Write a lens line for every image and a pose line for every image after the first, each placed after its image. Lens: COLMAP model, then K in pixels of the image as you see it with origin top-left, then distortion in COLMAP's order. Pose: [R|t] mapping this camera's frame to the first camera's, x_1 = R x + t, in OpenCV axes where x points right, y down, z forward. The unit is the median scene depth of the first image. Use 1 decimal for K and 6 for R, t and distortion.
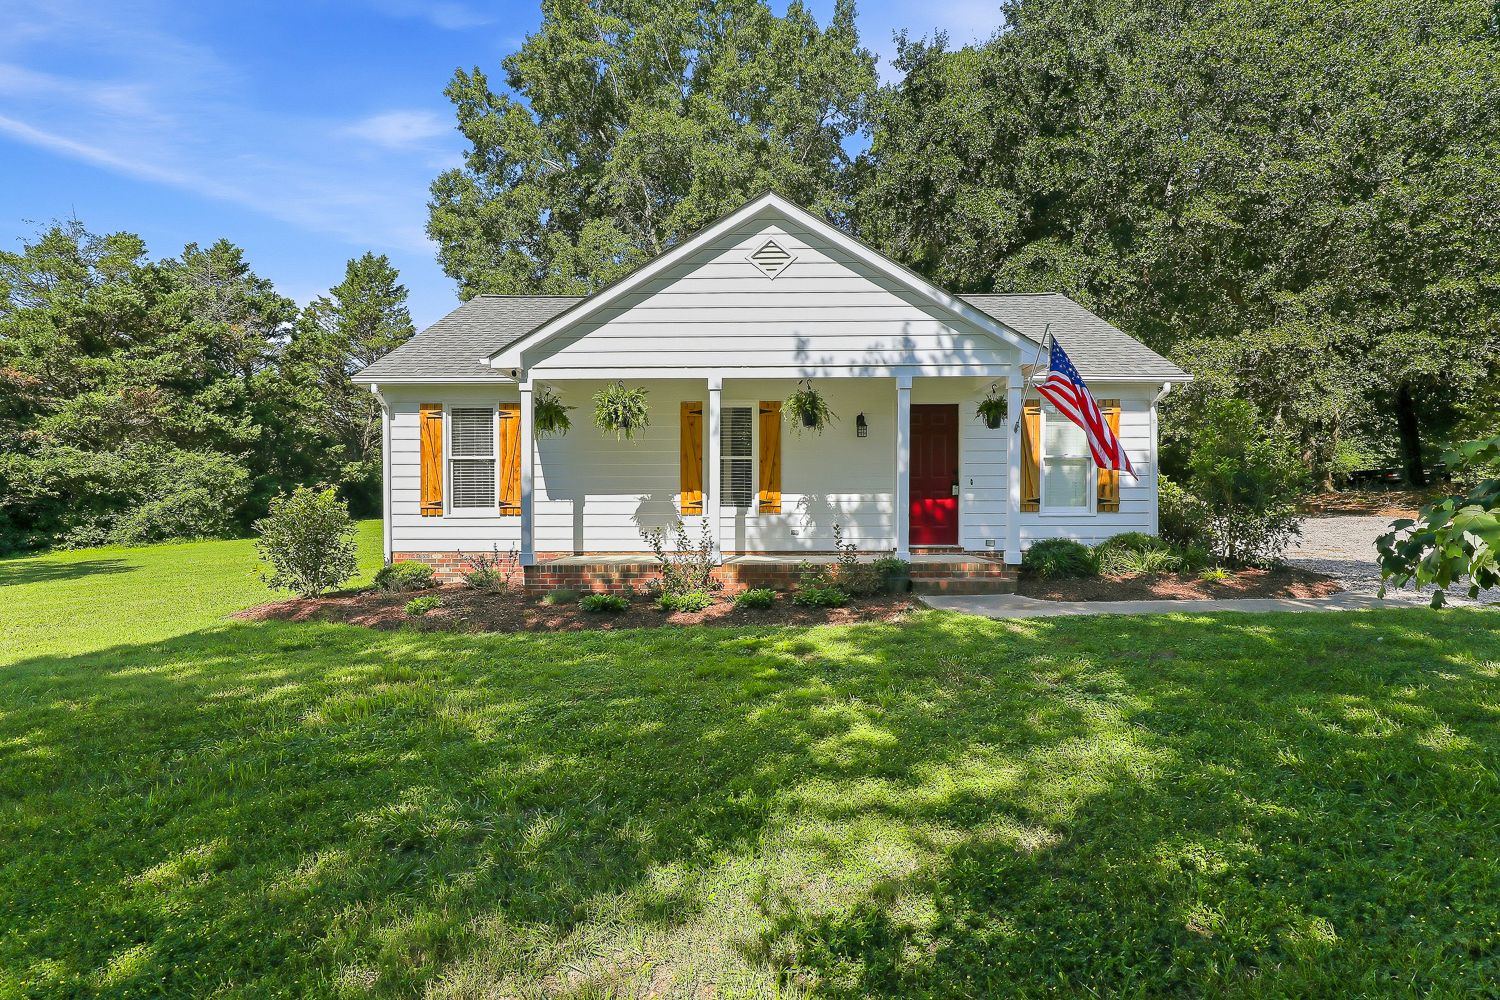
lens RADIAL K [[781.5, 0, 750.0], [0, 781.5, 500.0], [0, 0, 1]] dist [-0.000046, -0.000020]
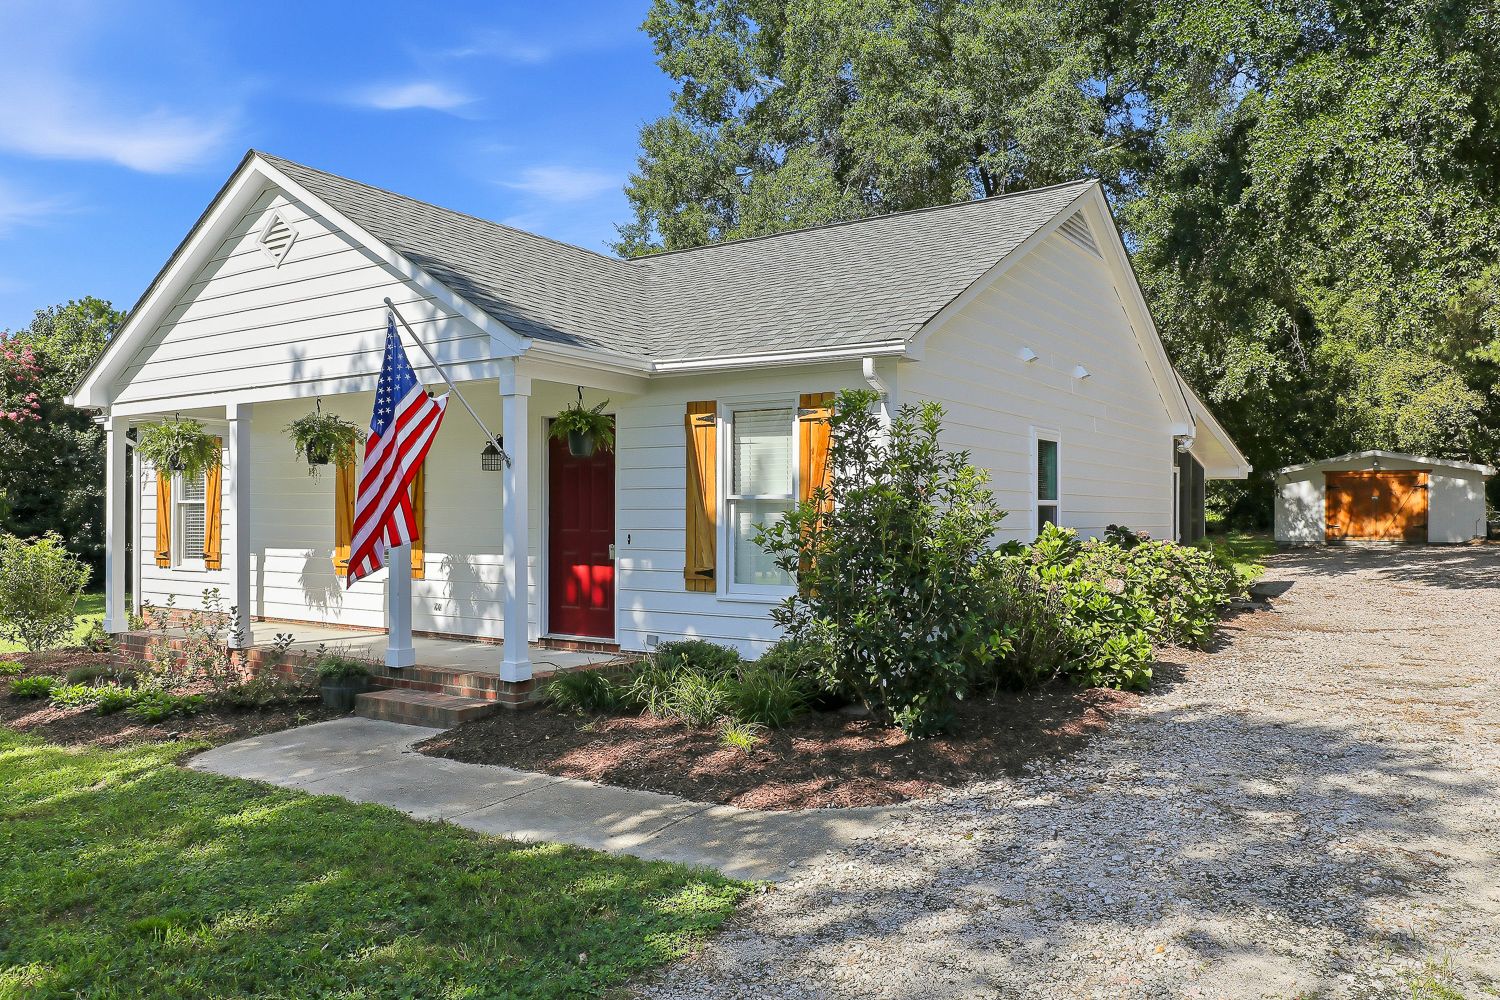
lens RADIAL K [[1094.8, 0, 750.0], [0, 1094.8, 500.0], [0, 0, 1]] dist [0.010875, 0.004413]
pose [[0.832815, -0.003692, -0.553538, 0.849691], [-0.006020, 0.999858, -0.015725, -0.041711], [0.553518, 0.016429, 0.832675, 0.332782]]
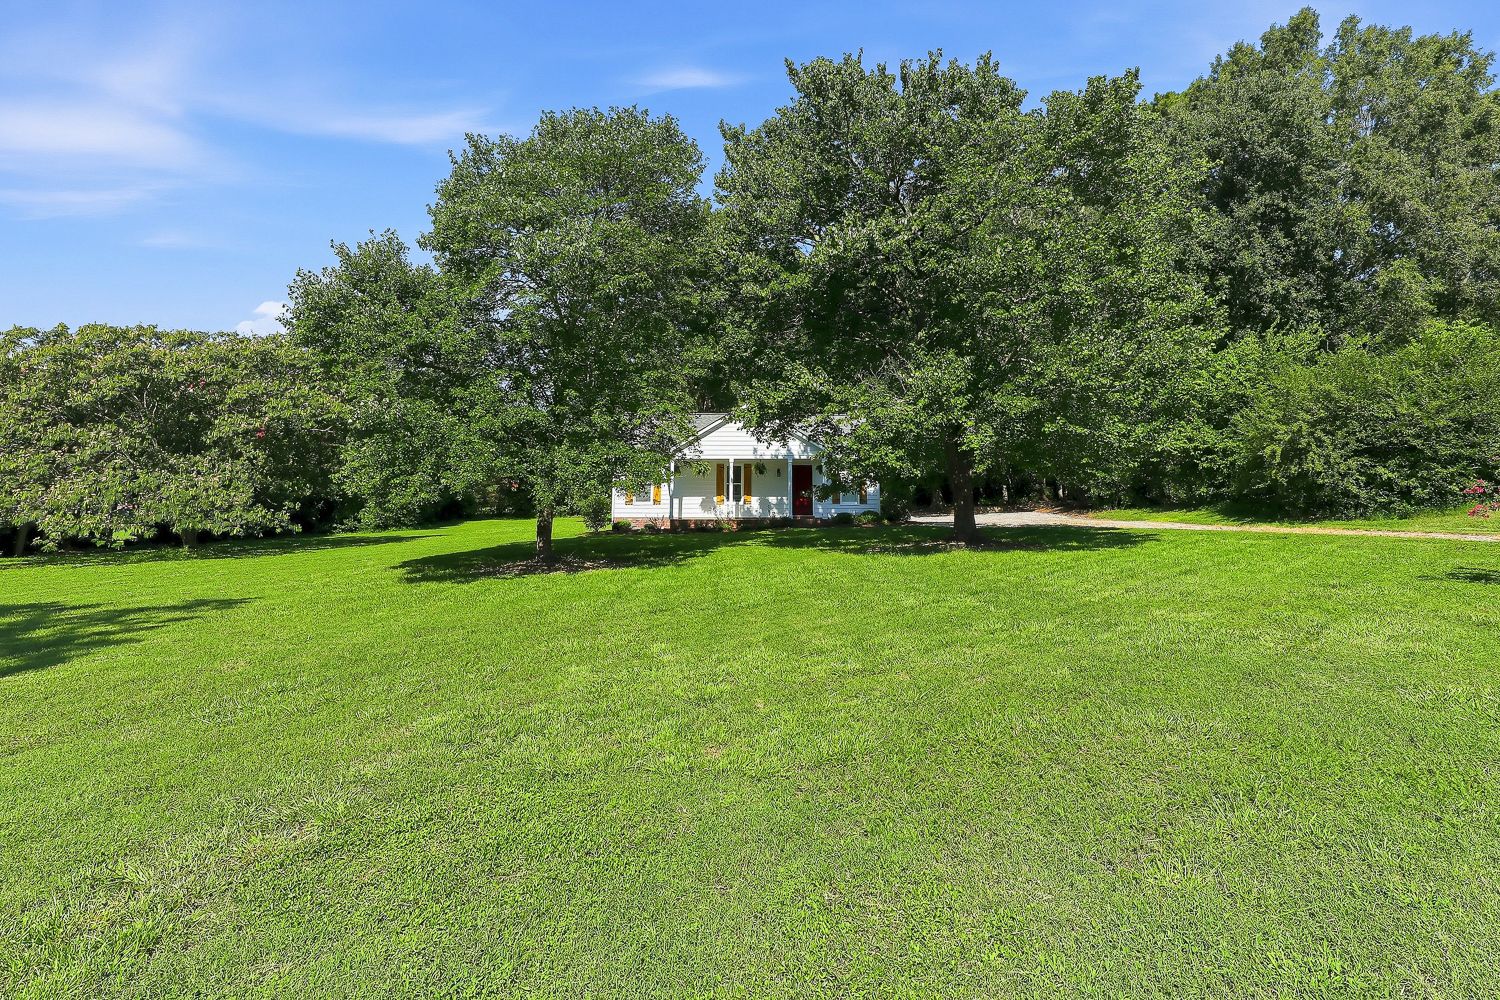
lens RADIAL K [[684.6, 0, 750.0], [0, 684.6, 500.0], [0, 0, 1]] dist [-0.010831, -0.000320]
pose [[0.999700, 0.003096, -0.024295, 0.101346], [-0.003474, 0.999873, -0.015552, 0.043884], [0.024243, 0.015632, 0.999584, -1.558927]]
